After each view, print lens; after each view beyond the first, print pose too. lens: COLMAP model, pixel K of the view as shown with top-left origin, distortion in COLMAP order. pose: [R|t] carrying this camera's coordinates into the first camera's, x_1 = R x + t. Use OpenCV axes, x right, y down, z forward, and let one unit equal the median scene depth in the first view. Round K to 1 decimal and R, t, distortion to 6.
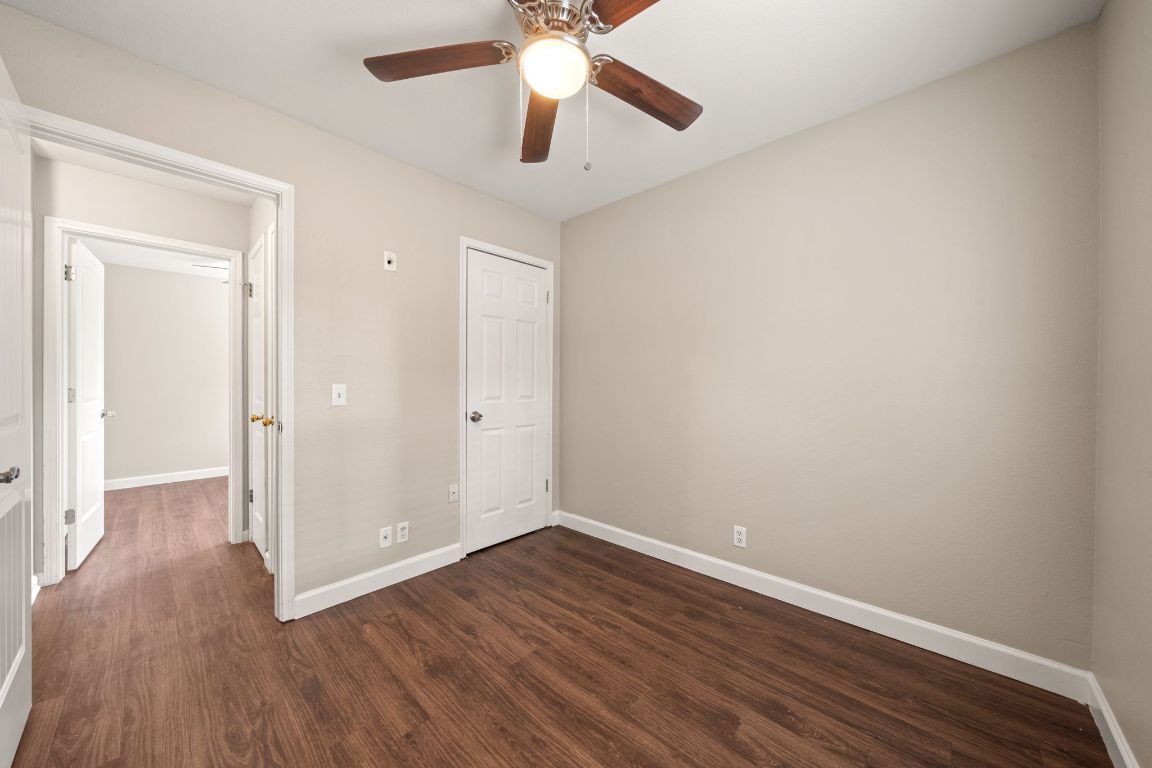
lens RADIAL K [[402.3, 0, 577.1], [0, 402.3, 385.8], [0, 0, 1]] dist [-0.000050, -0.000033]
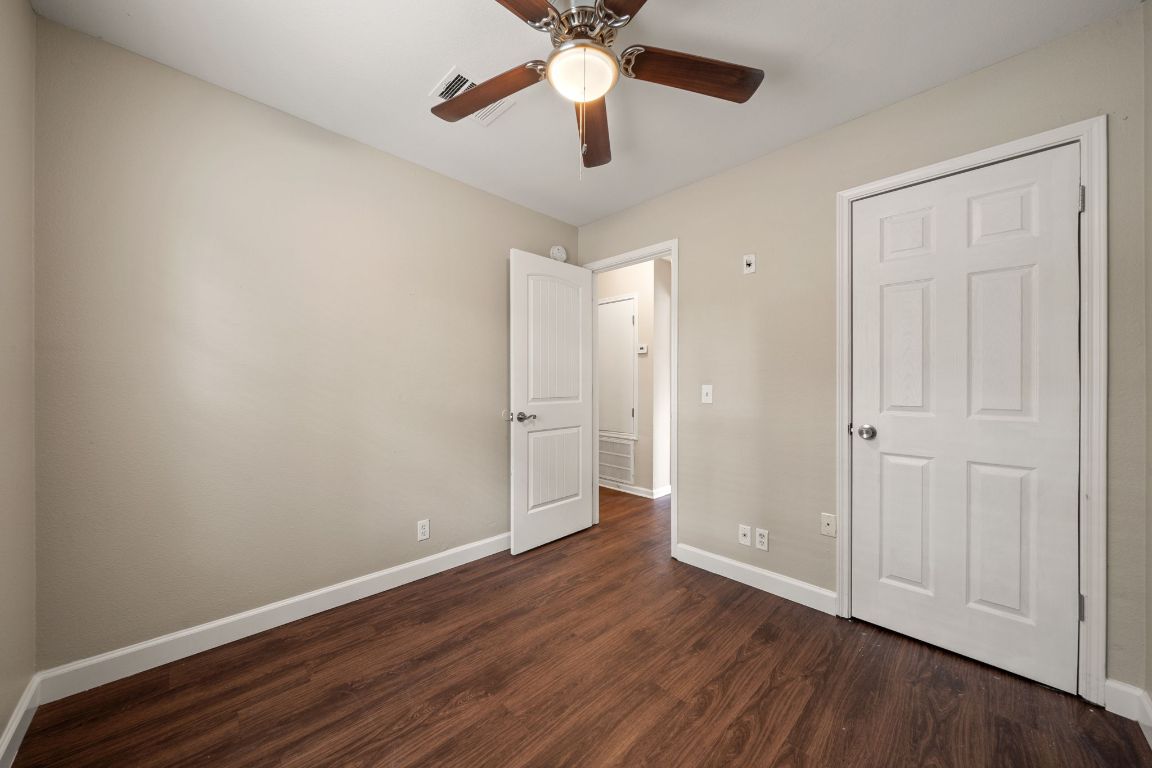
lens RADIAL K [[402.3, 0, 577.1], [0, 402.3, 385.8], [0, 0, 1]] dist [-0.000050, -0.000033]
pose [[-0.035872, 0.003648, -0.999350, 0.615069], [-0.011185, 0.999929, 0.004051, -0.003210], [0.999294, 0.011323, -0.035829, 0.663689]]
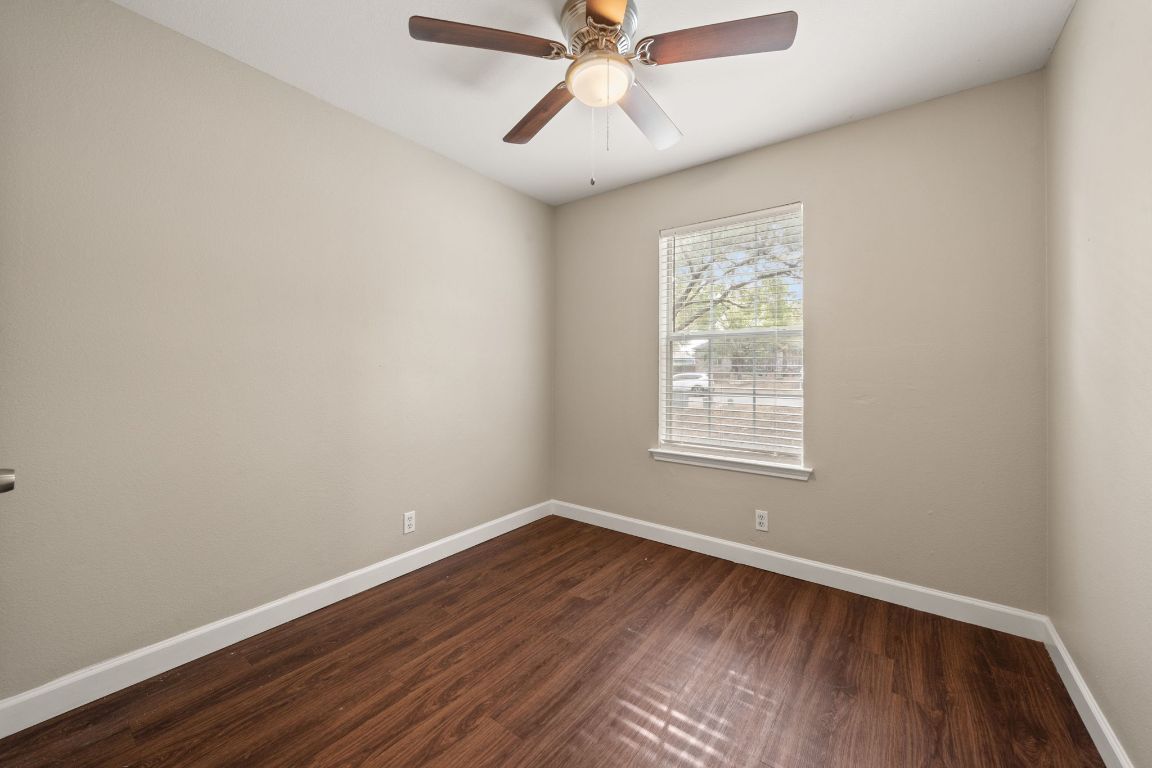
lens RADIAL K [[441.9, 0, 571.6], [0, 441.9, 372.6], [0, 0, 1]] dist [0.000318, 0.000107]
pose [[-0.103007, -0.006309, 0.994661, -0.792778], [0.002393, 0.999975, 0.006590, -0.004589], [-0.994678, 0.003059, -0.102989, 0.774924]]
